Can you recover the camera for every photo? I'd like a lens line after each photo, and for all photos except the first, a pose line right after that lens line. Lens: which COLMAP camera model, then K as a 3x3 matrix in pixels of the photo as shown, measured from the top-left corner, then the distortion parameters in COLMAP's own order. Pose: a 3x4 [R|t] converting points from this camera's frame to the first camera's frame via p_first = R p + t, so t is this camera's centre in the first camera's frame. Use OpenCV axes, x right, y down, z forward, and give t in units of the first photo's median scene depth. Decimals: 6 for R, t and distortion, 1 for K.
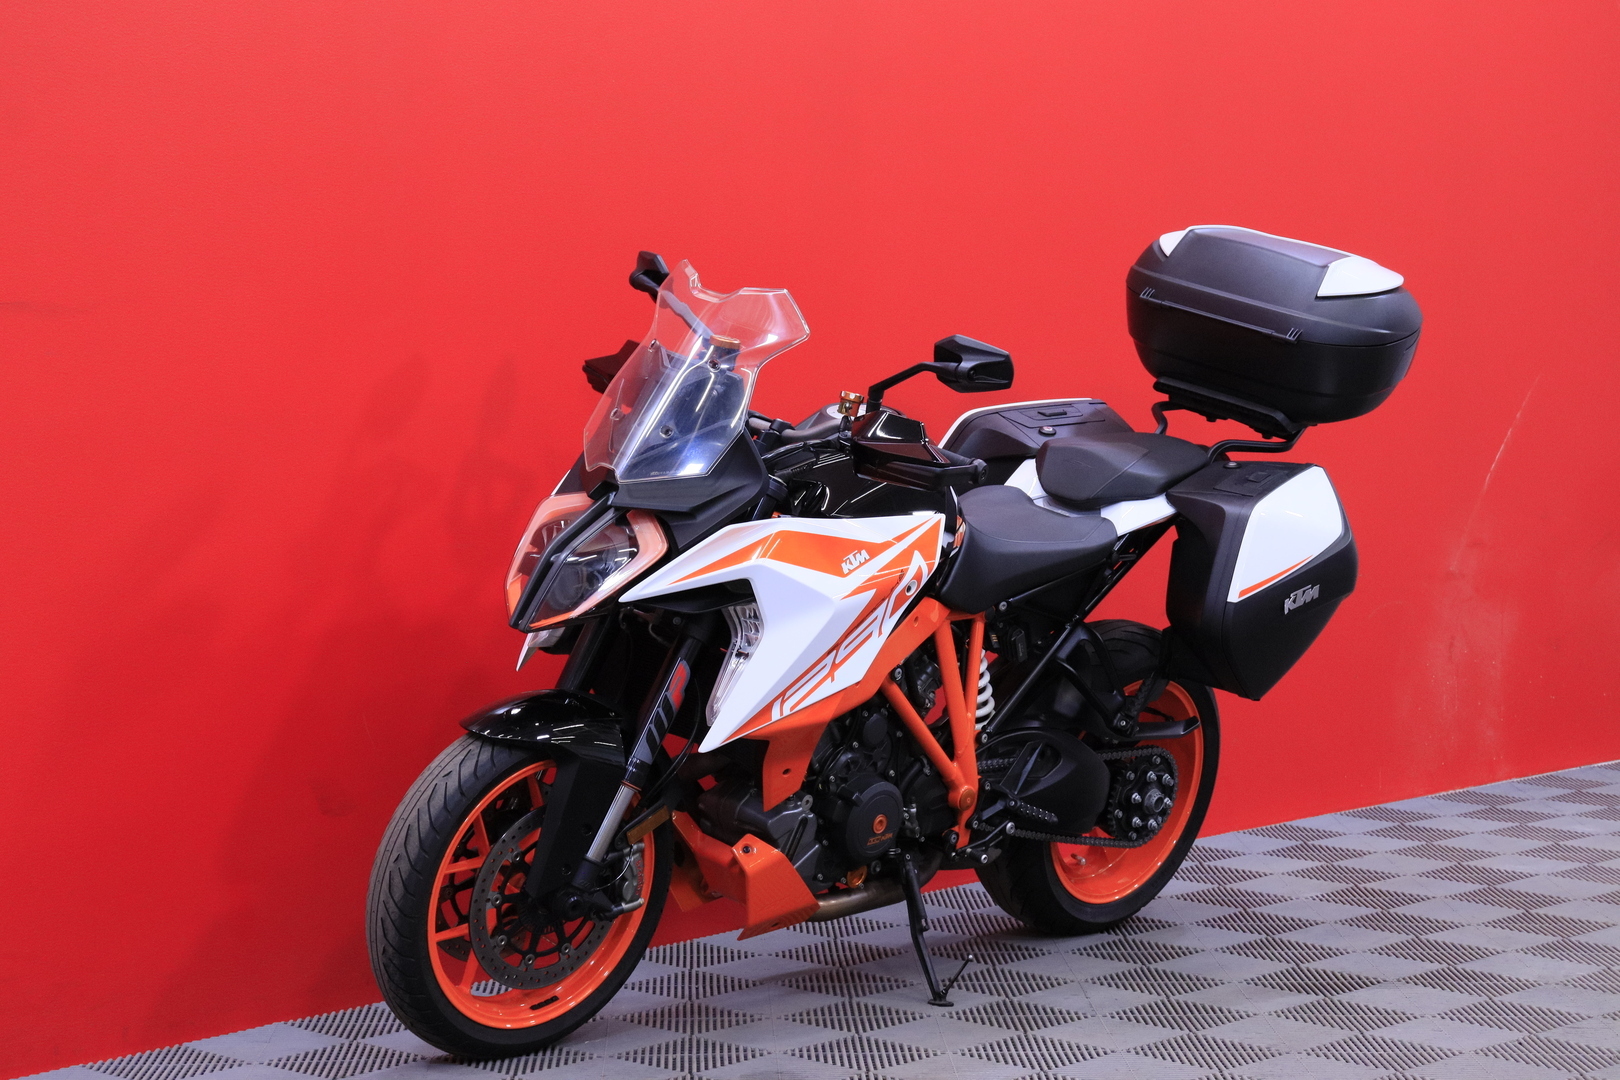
lens RADIAL K [[3353.4, 0, 809.7], [0, 3353.4, 540.5], [0, 0, 1]] dist [0.113097, 0.000000]
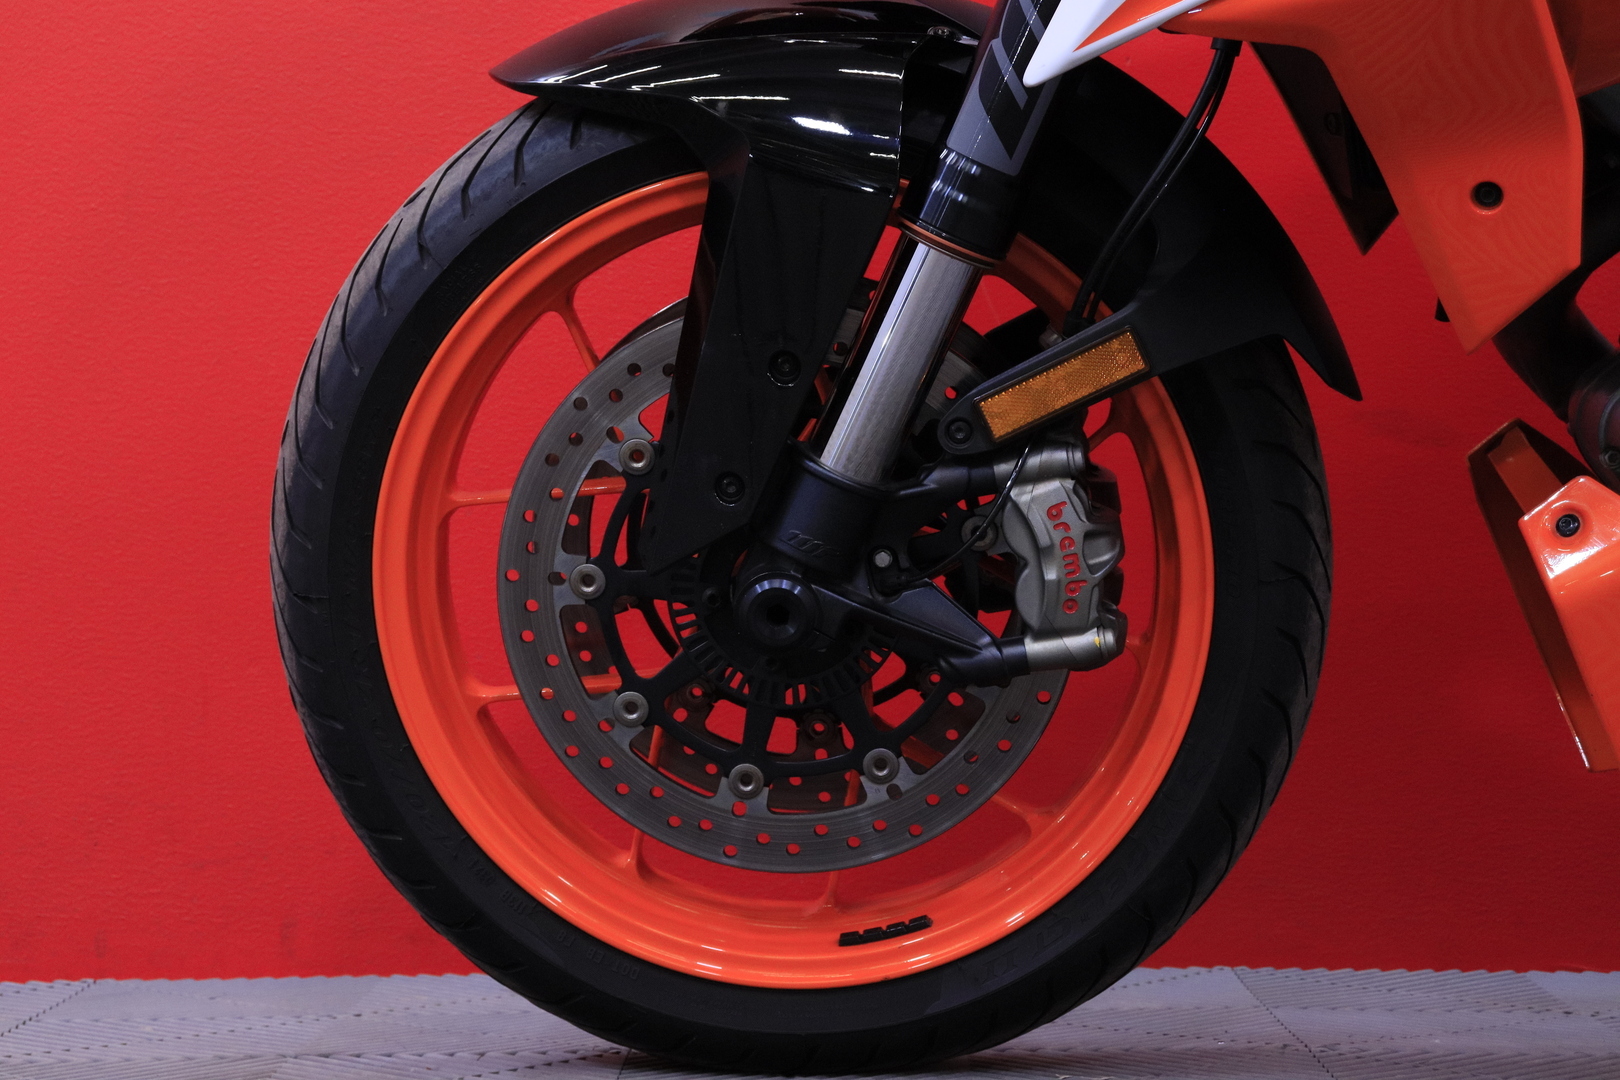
lens RADIAL K [[3690.3, 0, 808.3], [0, 3690.3, 544.8], [0, 0, 1]] dist [0.253053, 0.000000]
pose [[0.653732, -0.004558, -0.756712, 0.201140], [-0.041175, 0.998286, -0.041585, 0.115258], [0.755605, 0.058343, 0.652424, 0.753457]]
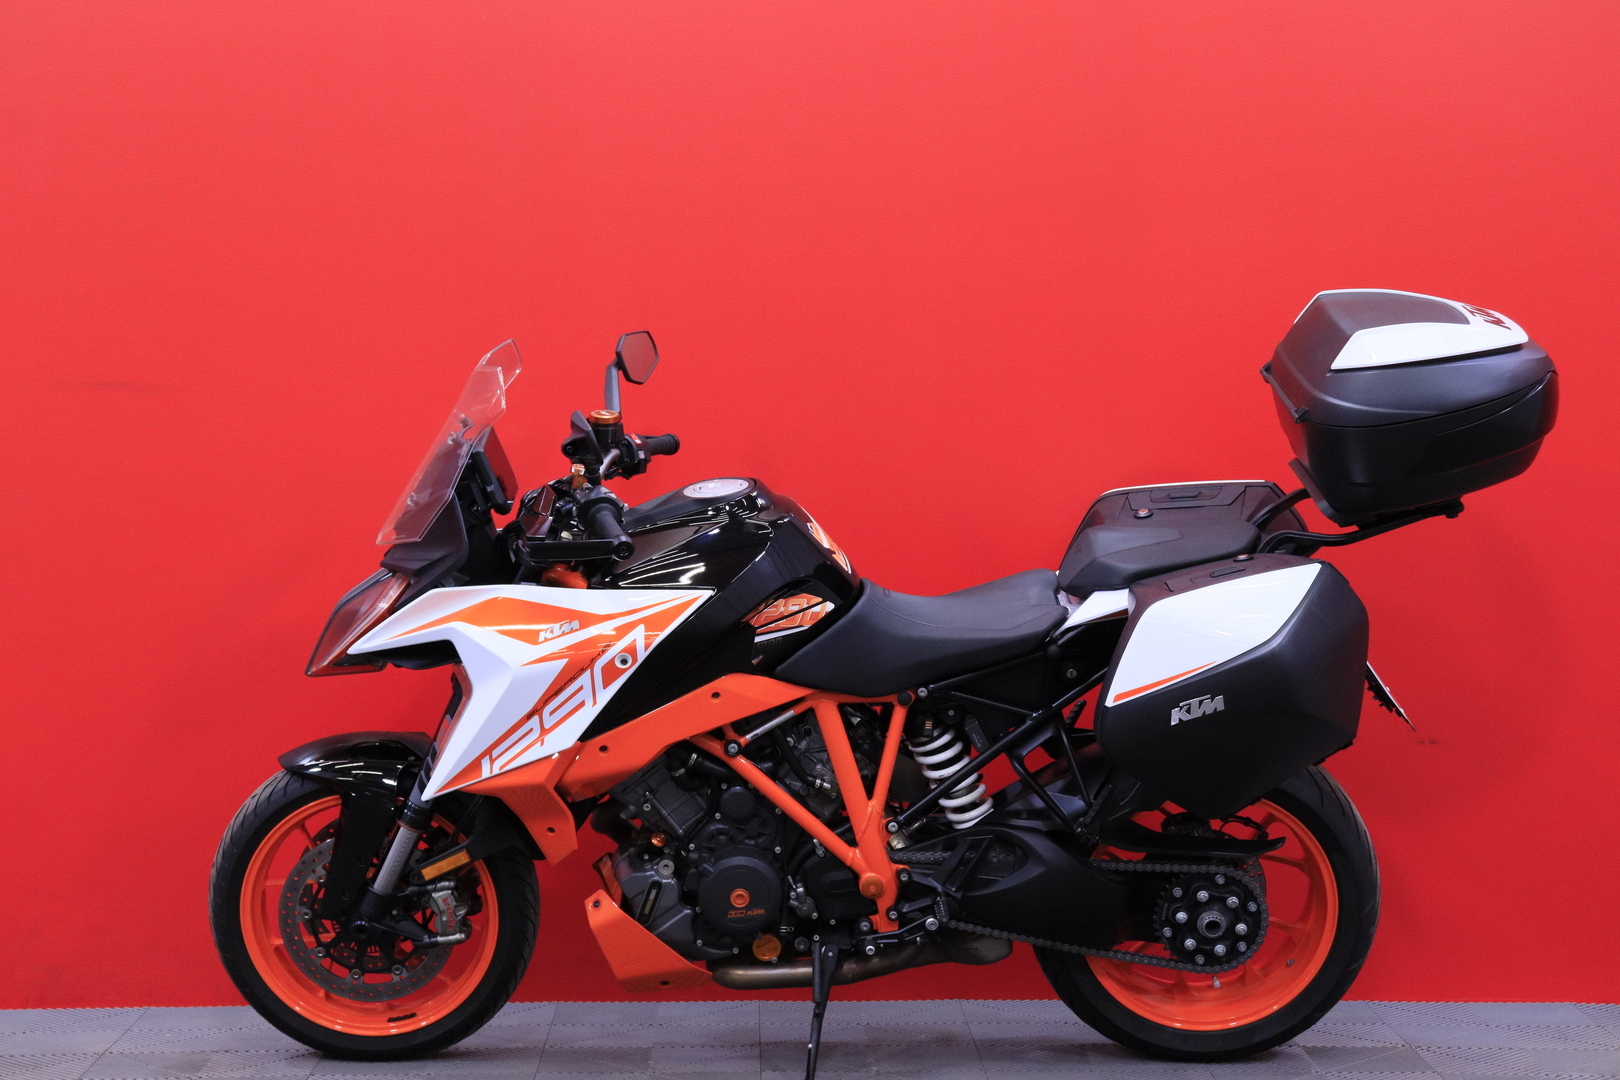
lens RADIAL K [[3058.2, 0, 810.3], [0, 3058.2, 537.1], [0, 0, 1]] dist [0.154313, 0.000000]
pose [[0.682049, 0.035395, -0.730450, 0.745023], [-0.048600, 0.998814, 0.003019, -0.028783], [0.729690, 0.033440, 0.682960, 0.410129]]
